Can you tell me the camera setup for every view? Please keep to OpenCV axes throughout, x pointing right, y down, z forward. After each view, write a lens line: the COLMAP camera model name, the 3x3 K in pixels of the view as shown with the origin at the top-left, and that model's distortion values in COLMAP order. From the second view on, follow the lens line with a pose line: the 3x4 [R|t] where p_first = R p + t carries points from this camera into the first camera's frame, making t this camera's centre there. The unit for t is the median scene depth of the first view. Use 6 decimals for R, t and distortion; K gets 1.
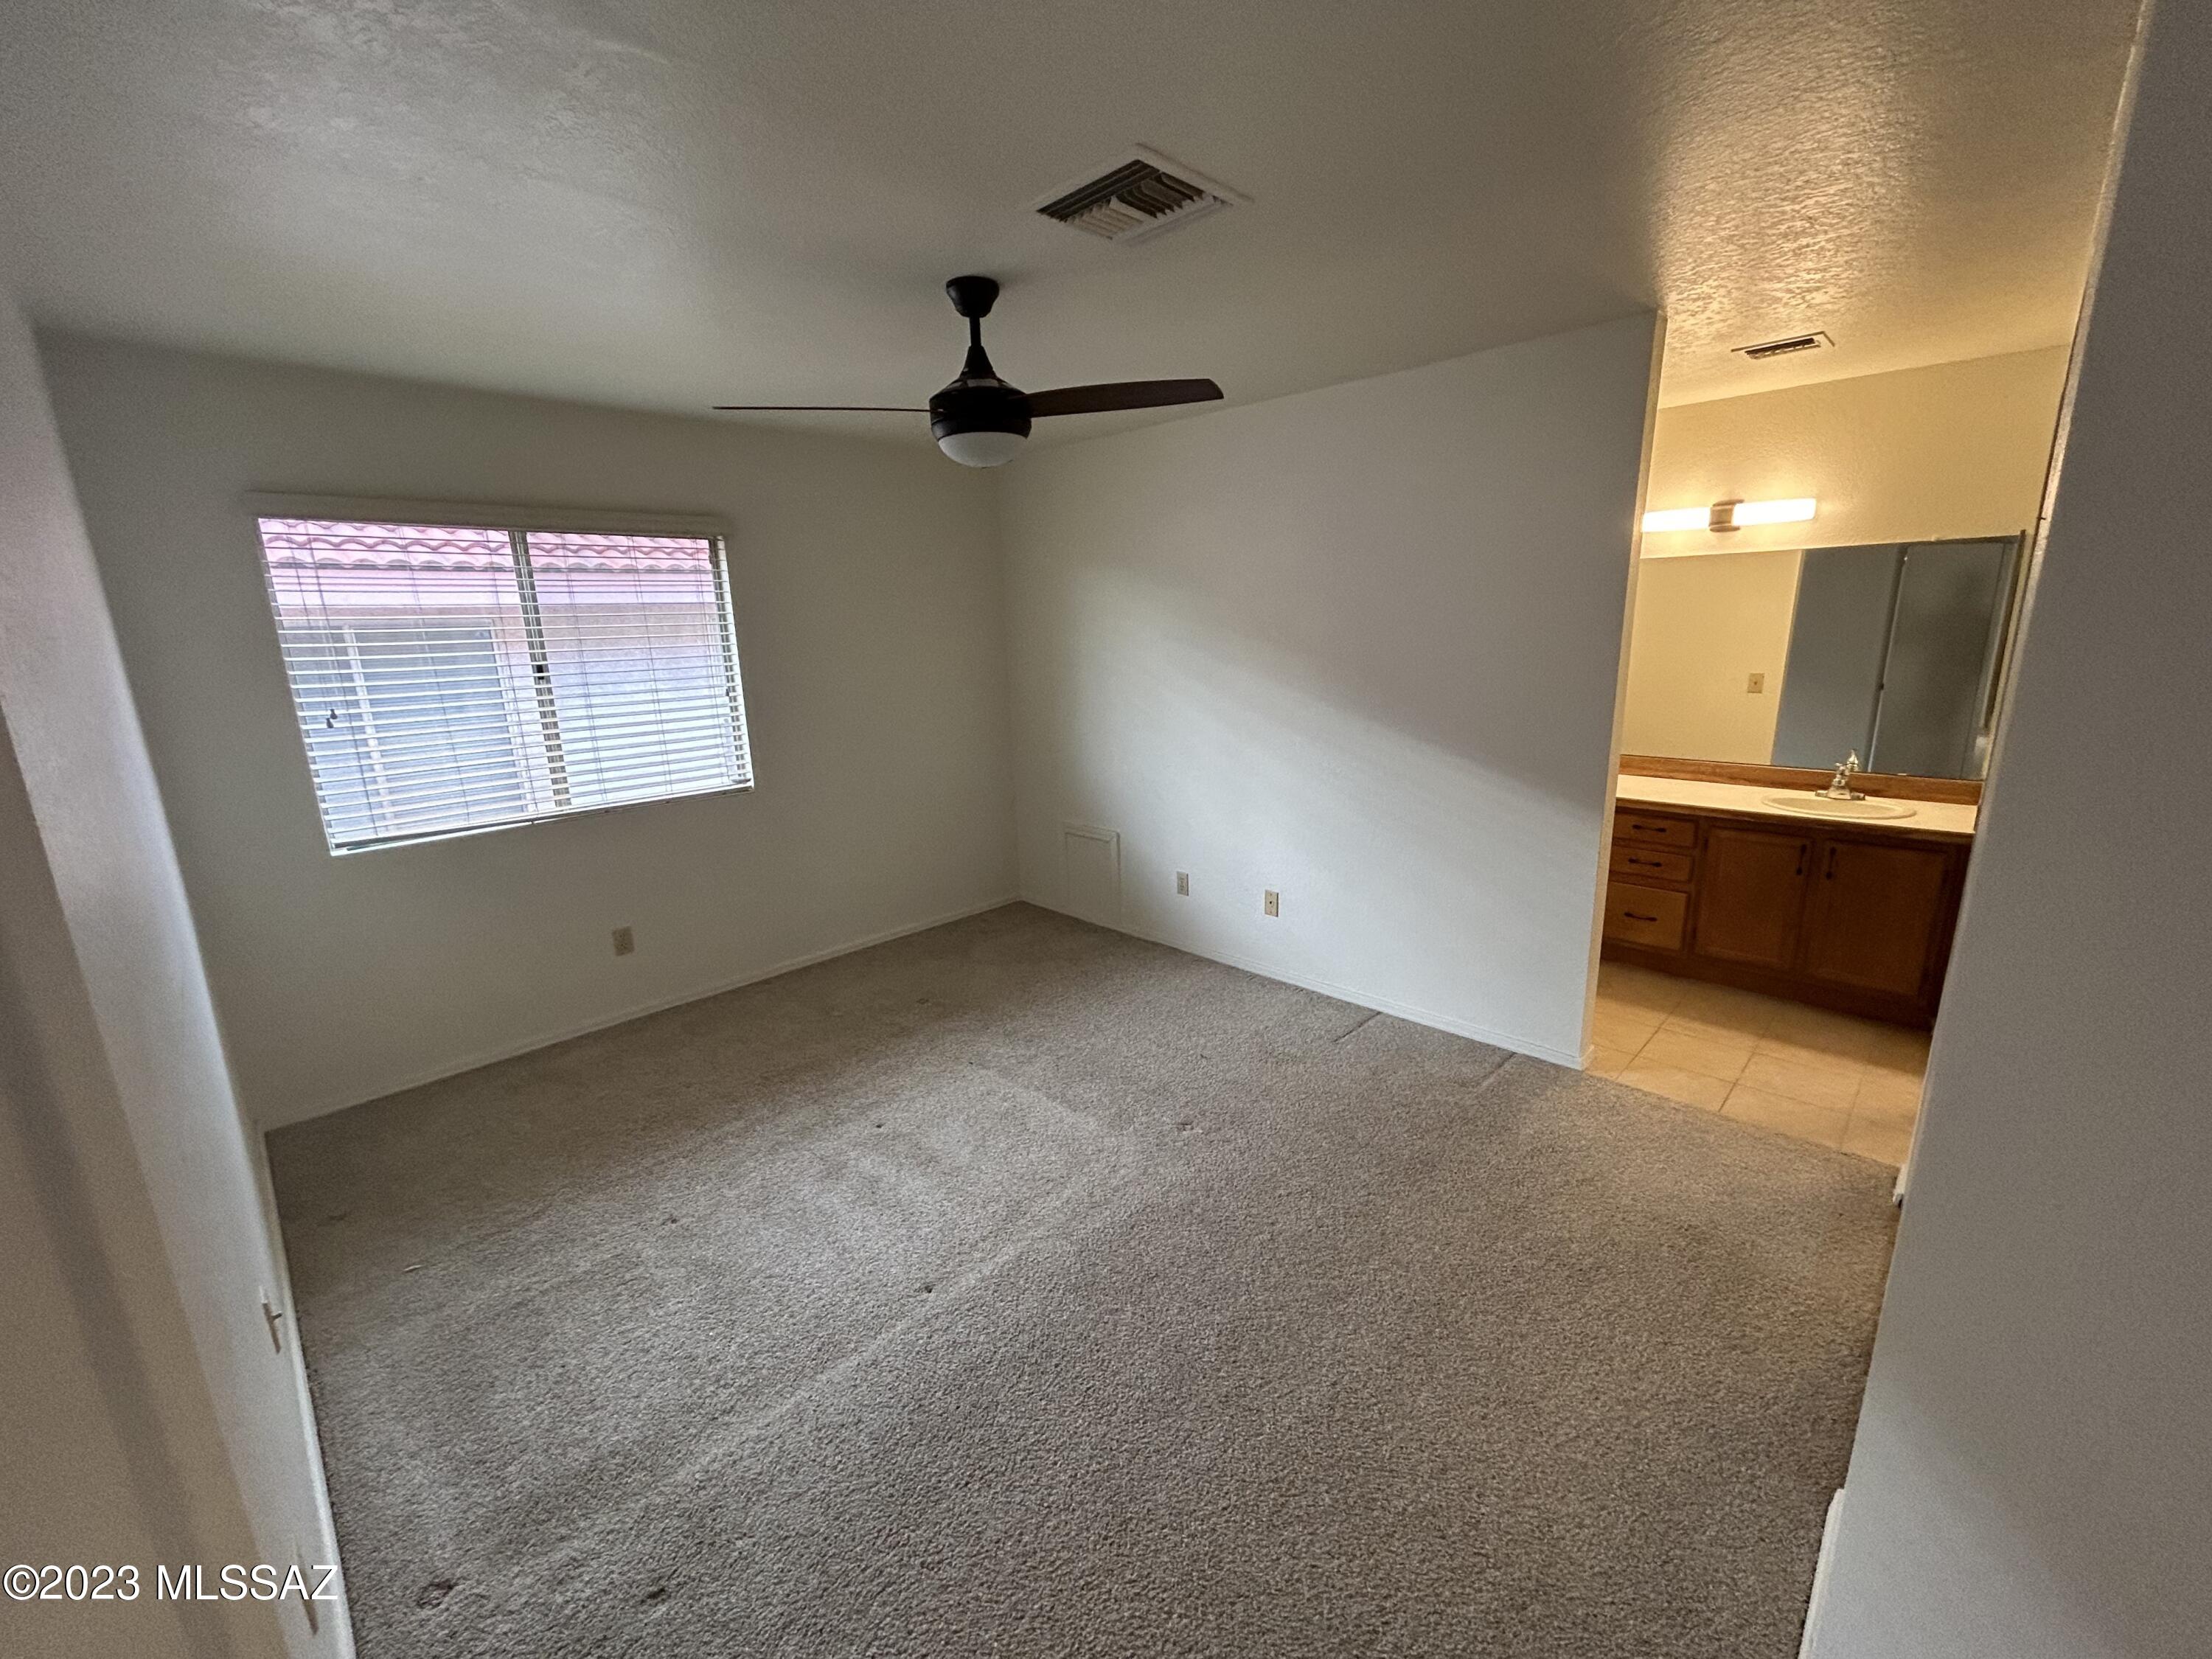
lens RADIAL K [[893.3, 0, 1106.0], [0, 893.3, 829.5], [0, 0, 1]] dist [-0.000099, 0.000017]
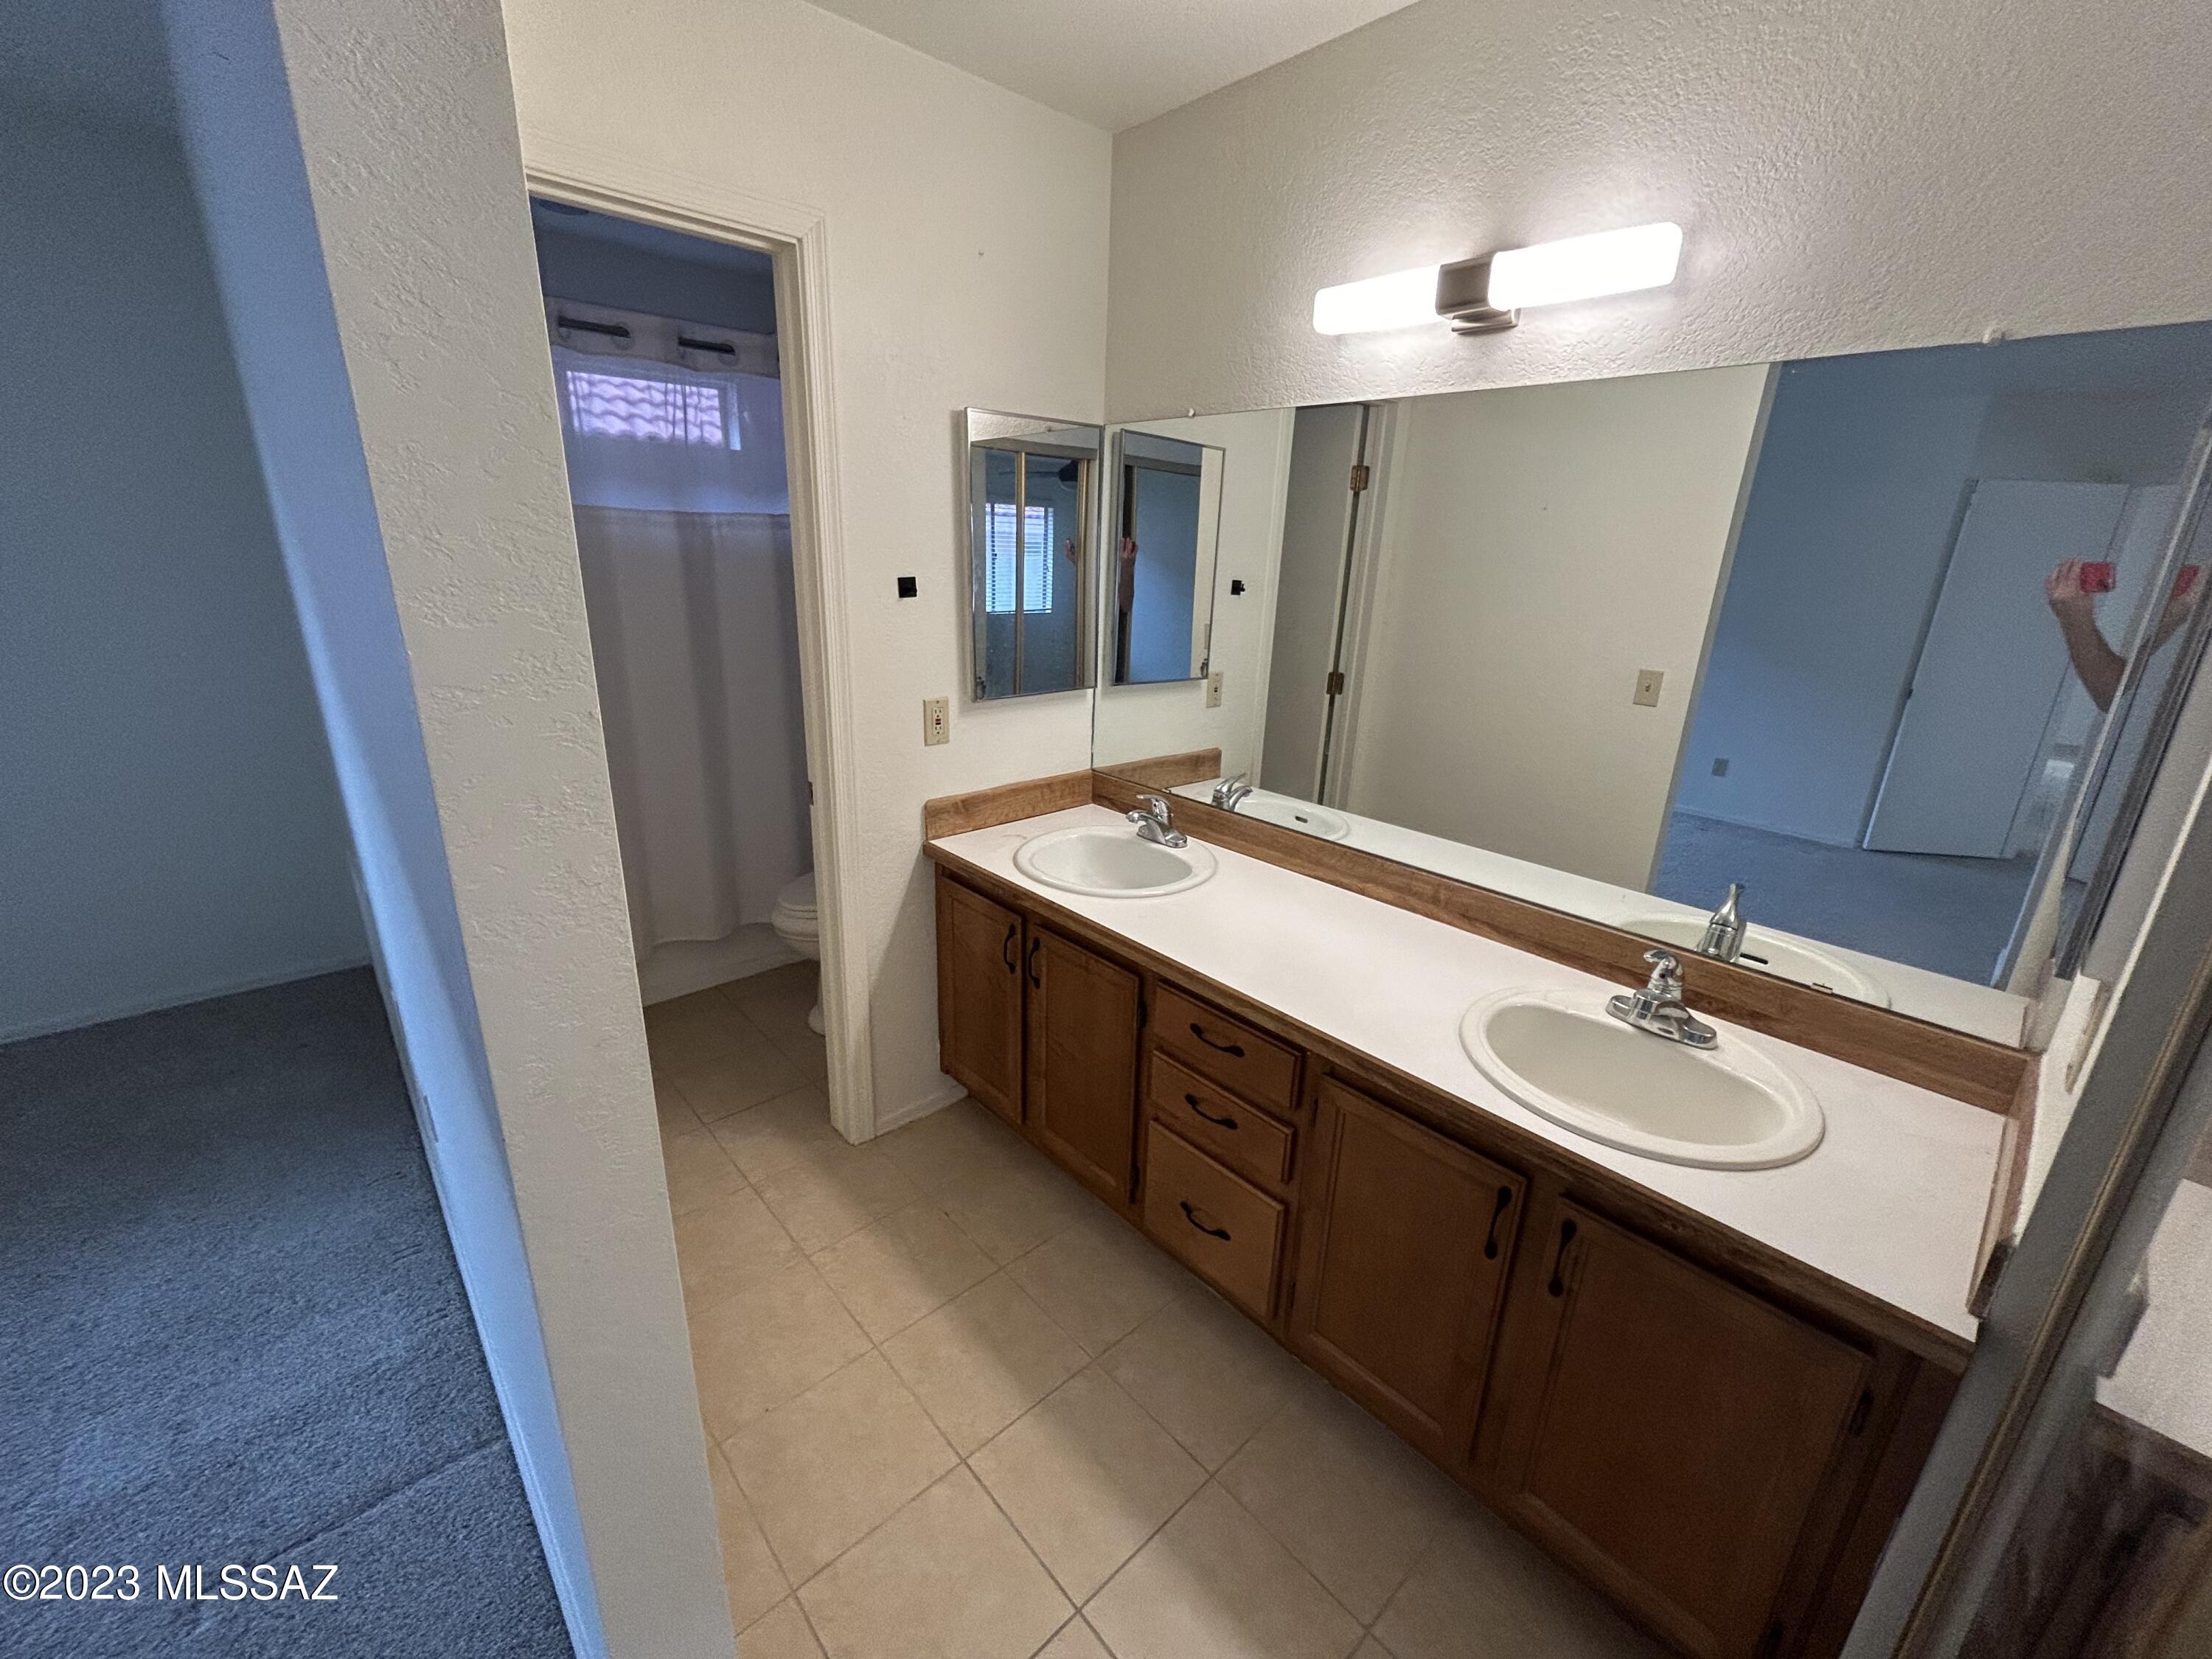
lens RADIAL K [[887.7, 0, 1106.0], [0, 887.7, 829.5], [0, 0, 1]] dist [-0.020618, 0.000084]
pose [[0.996714, 0.071726, -0.037645, 0.559477], [-0.068668, 0.994659, 0.077055, -0.127163], [0.042970, -0.074217, 0.996316, 0.583259]]
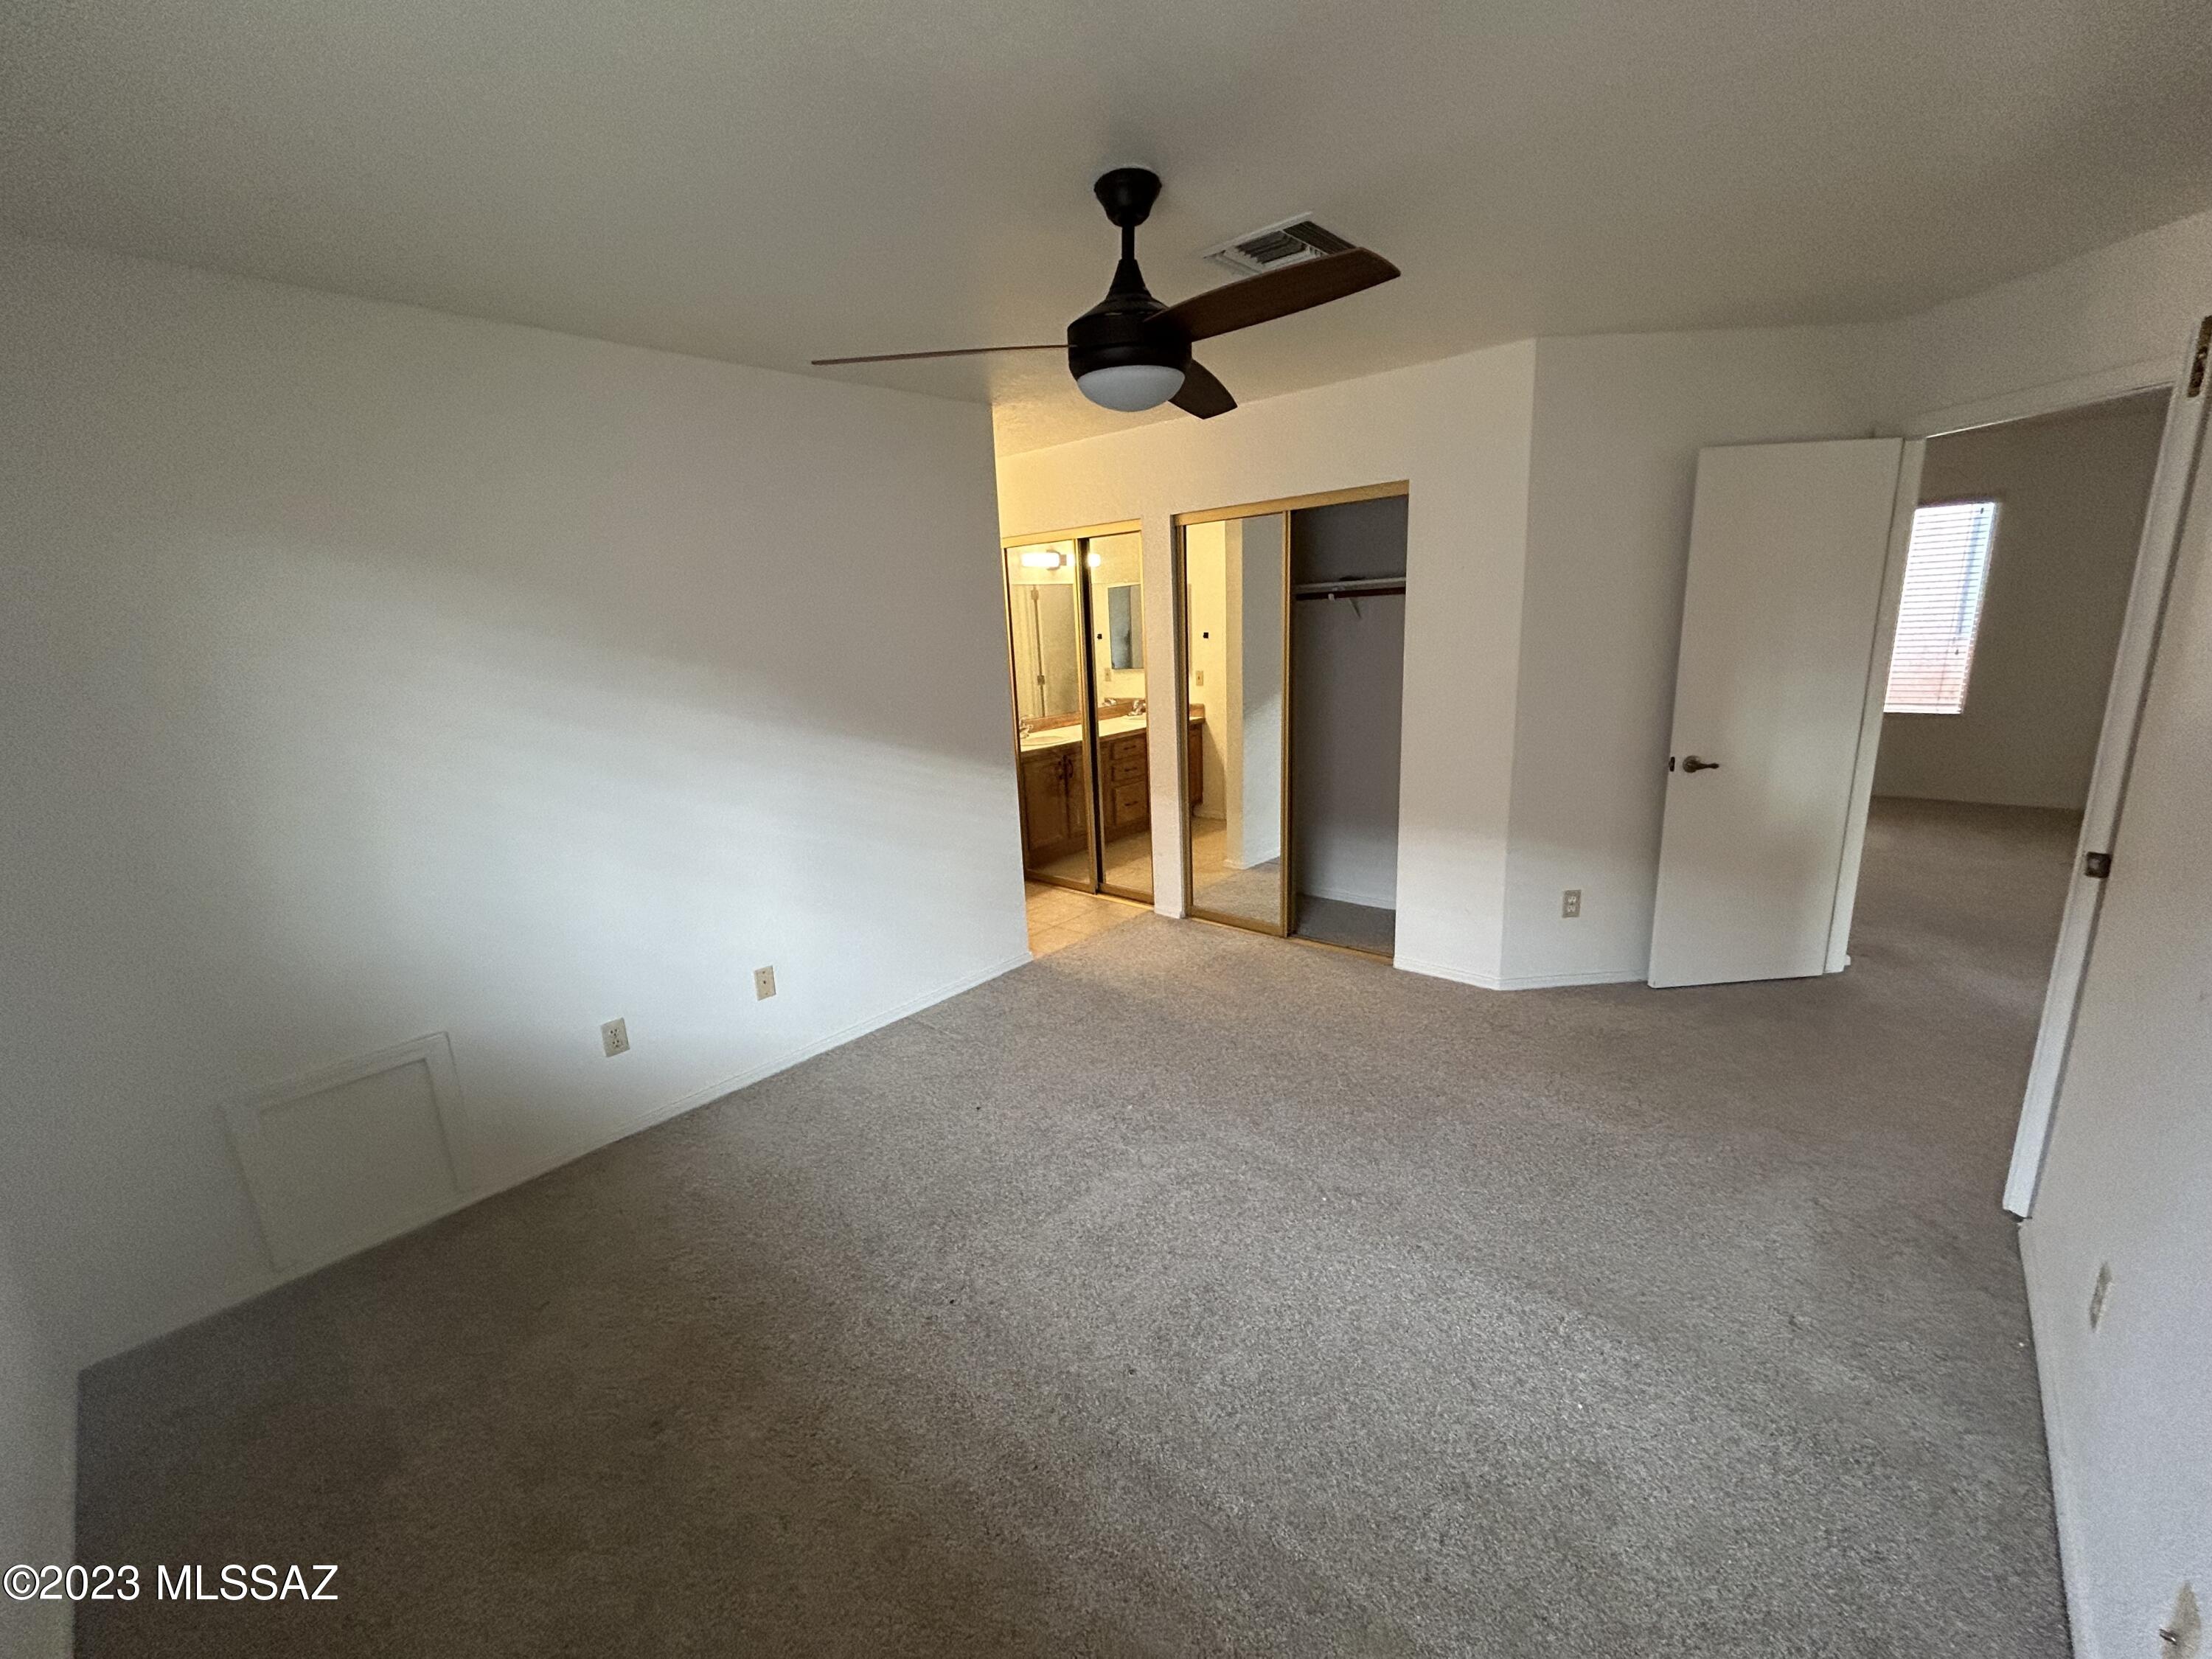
lens RADIAL K [[893.3, 0, 1106.0], [0, 893.3, 829.5], [0, 0, 1]] dist [-0.000099, 0.000017]
pose [[-0.043833, -0.214190, 0.975808, -0.831190], [0.274230, 0.936649, 0.217913, -0.196799], [-0.960665, 0.277147, 0.017681, 0.912254]]
